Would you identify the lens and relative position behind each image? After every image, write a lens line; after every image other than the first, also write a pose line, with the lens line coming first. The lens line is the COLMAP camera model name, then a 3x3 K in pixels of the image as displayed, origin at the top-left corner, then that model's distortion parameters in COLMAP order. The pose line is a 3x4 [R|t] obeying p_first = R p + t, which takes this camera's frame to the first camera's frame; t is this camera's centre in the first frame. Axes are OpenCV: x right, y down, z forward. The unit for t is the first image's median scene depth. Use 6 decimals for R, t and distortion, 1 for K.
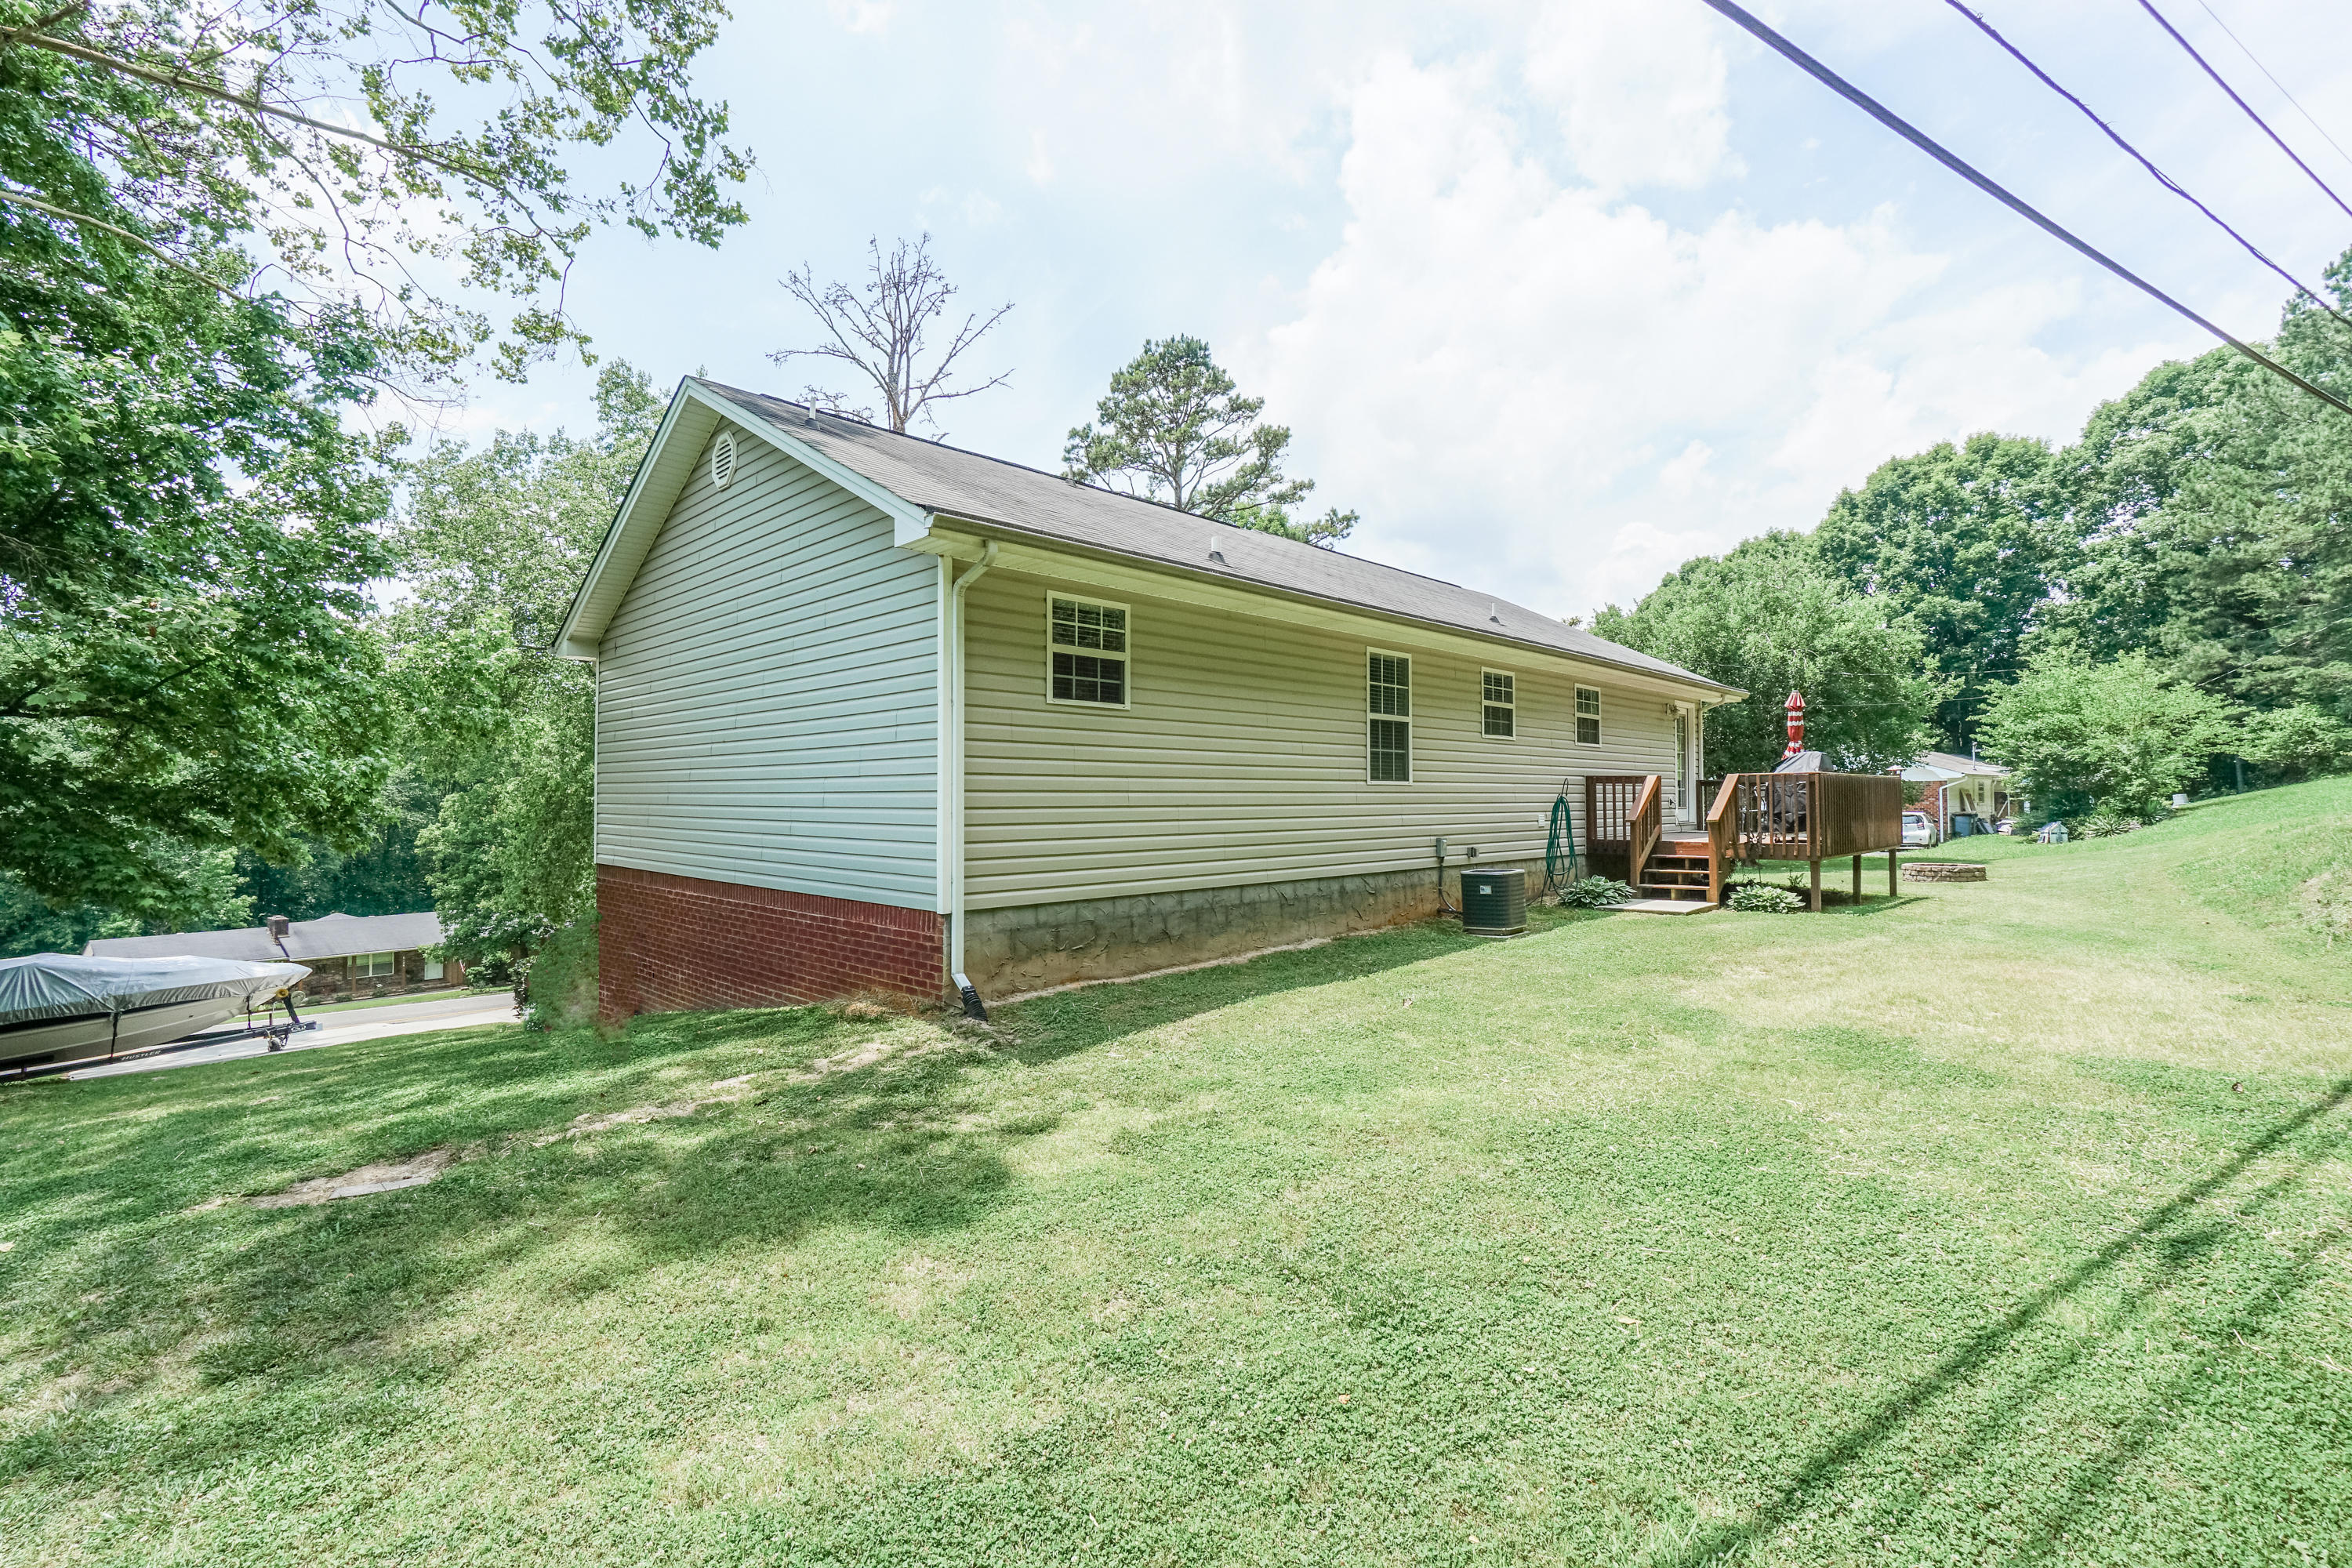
lens RADIAL K [[1028.2, 0, 1179.7], [0, 1028.2, 784.7], [0, 0, 1]] dist [0.000567, 0.000280]
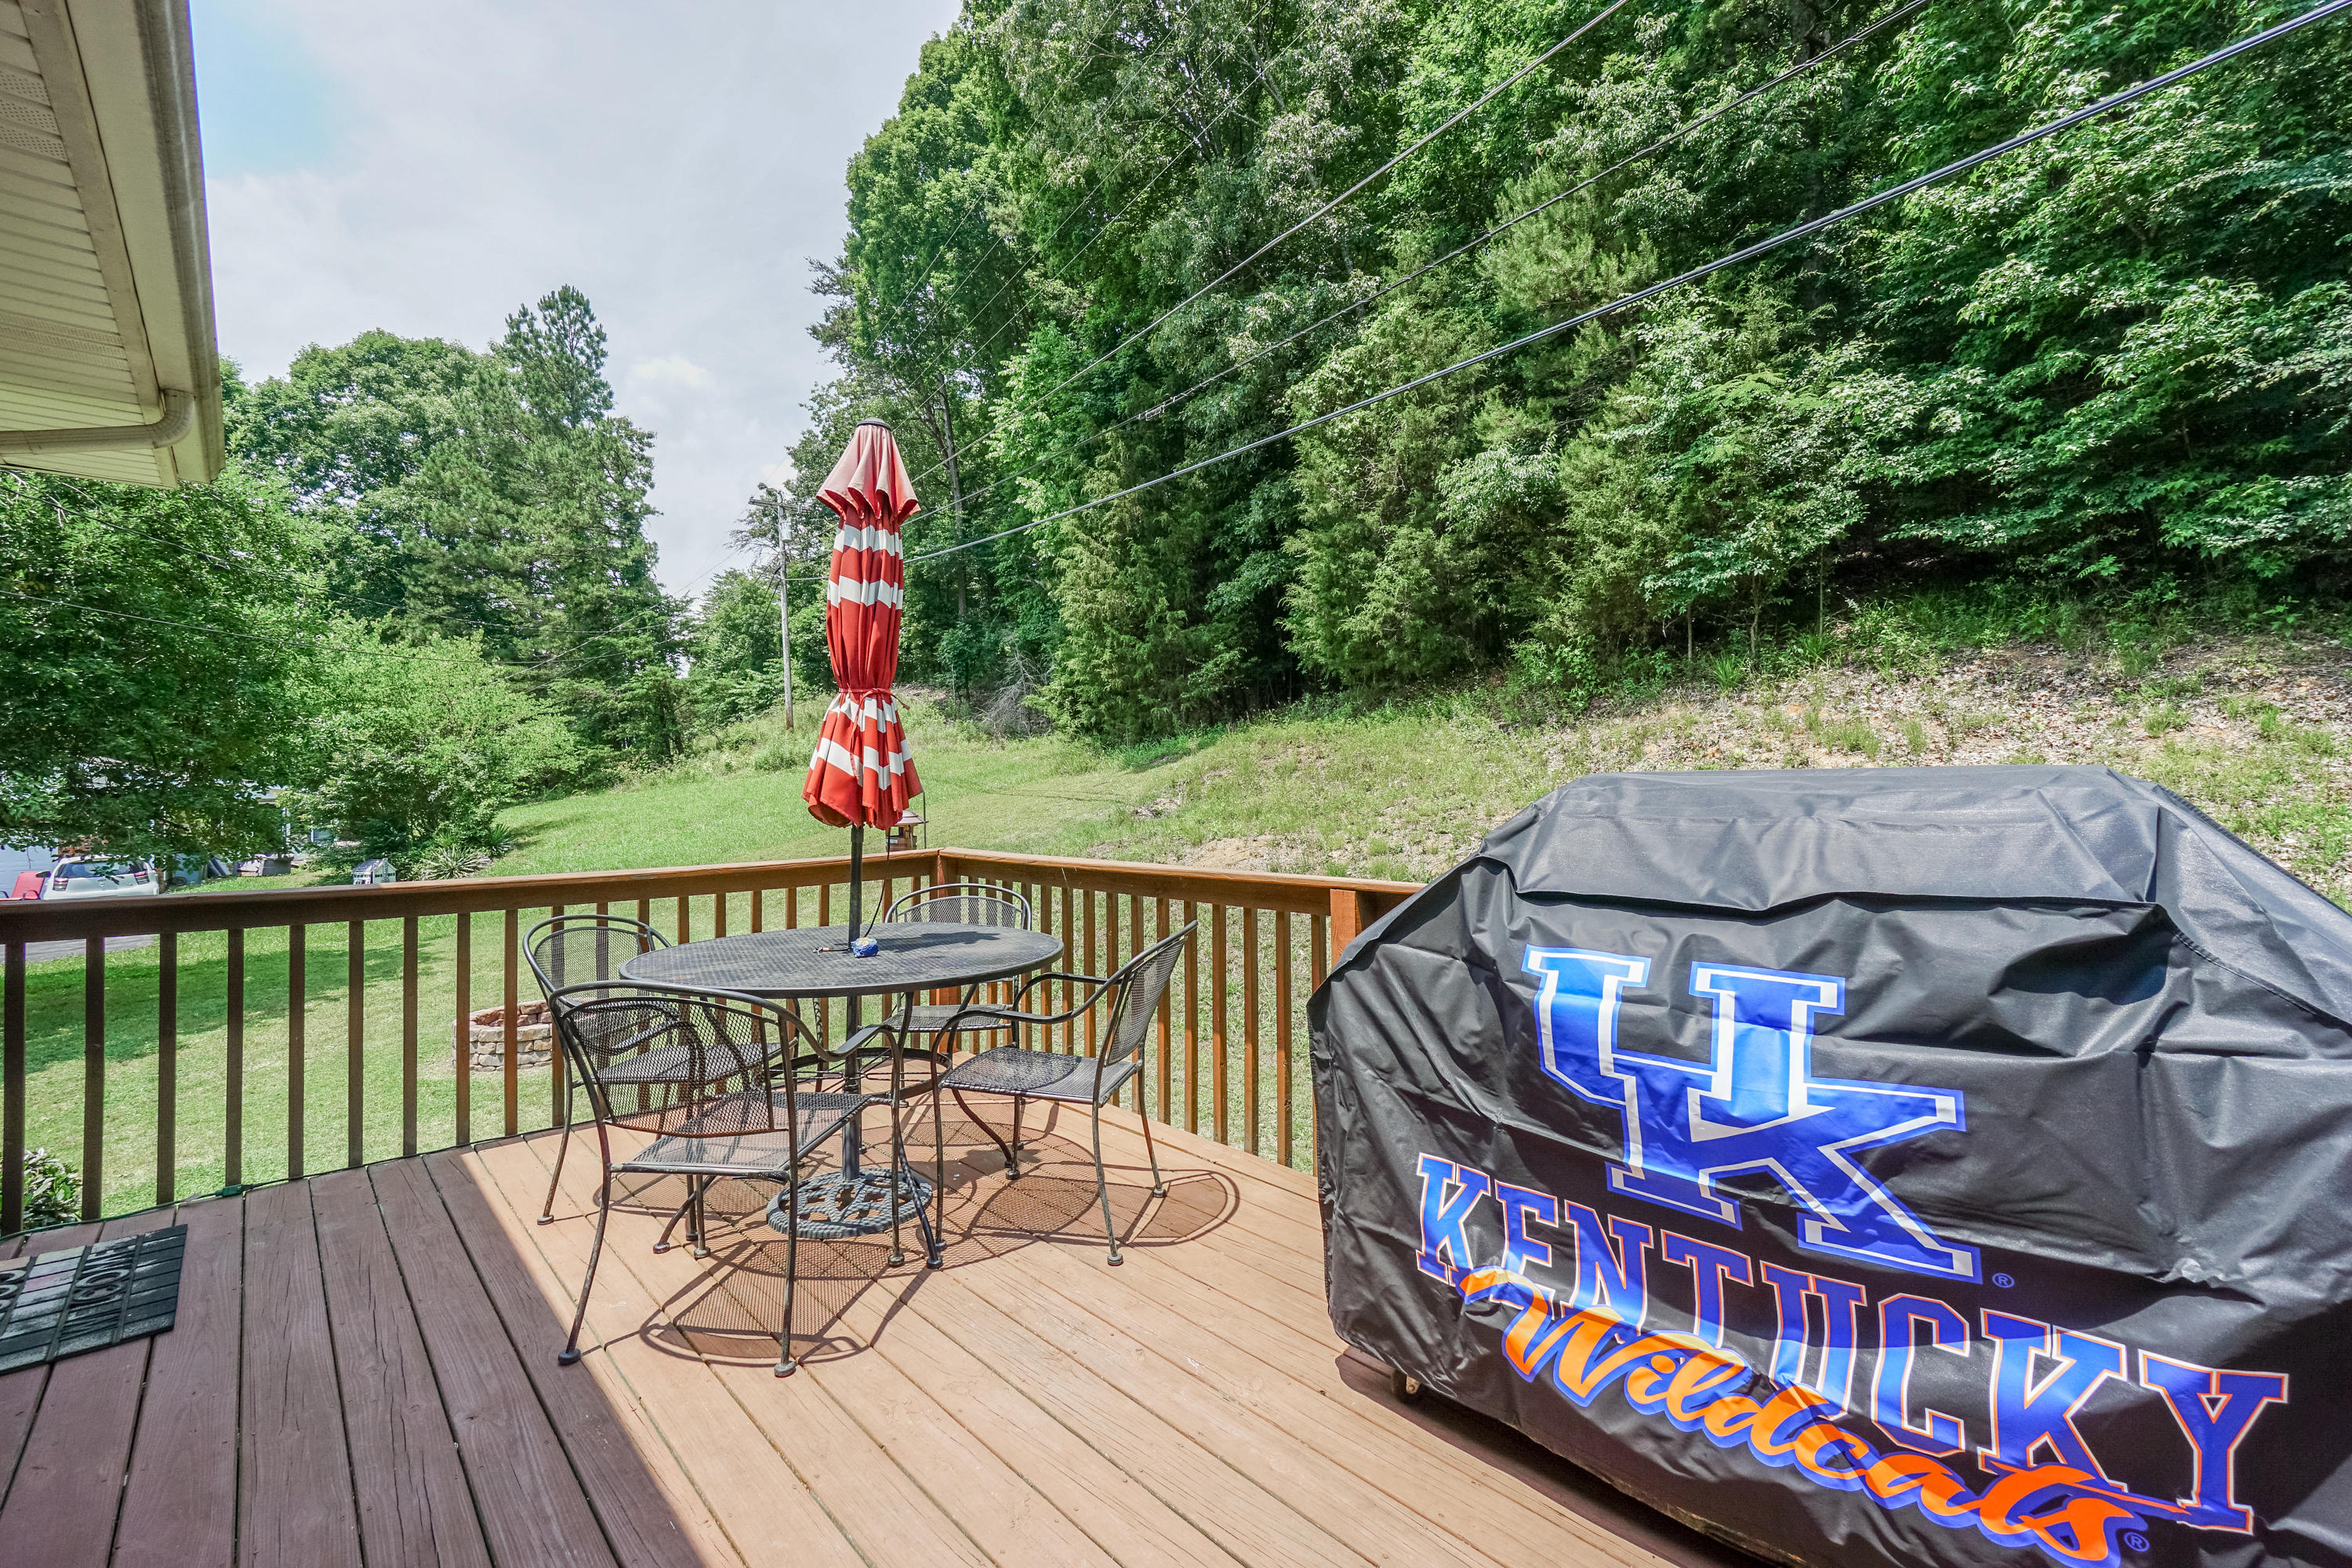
lens RADIAL K [[1028.2, 0, 1183.9], [0, 1028.2, 771.9], [0, 0, 1]] dist [0.000567, 0.000280]
pose [[0.059103, 0.021741, 0.998015, 0.181357], [-0.001044, 0.999764, -0.021717, -0.008750], [-0.998251, 0.000241, 0.059112, 0.407656]]
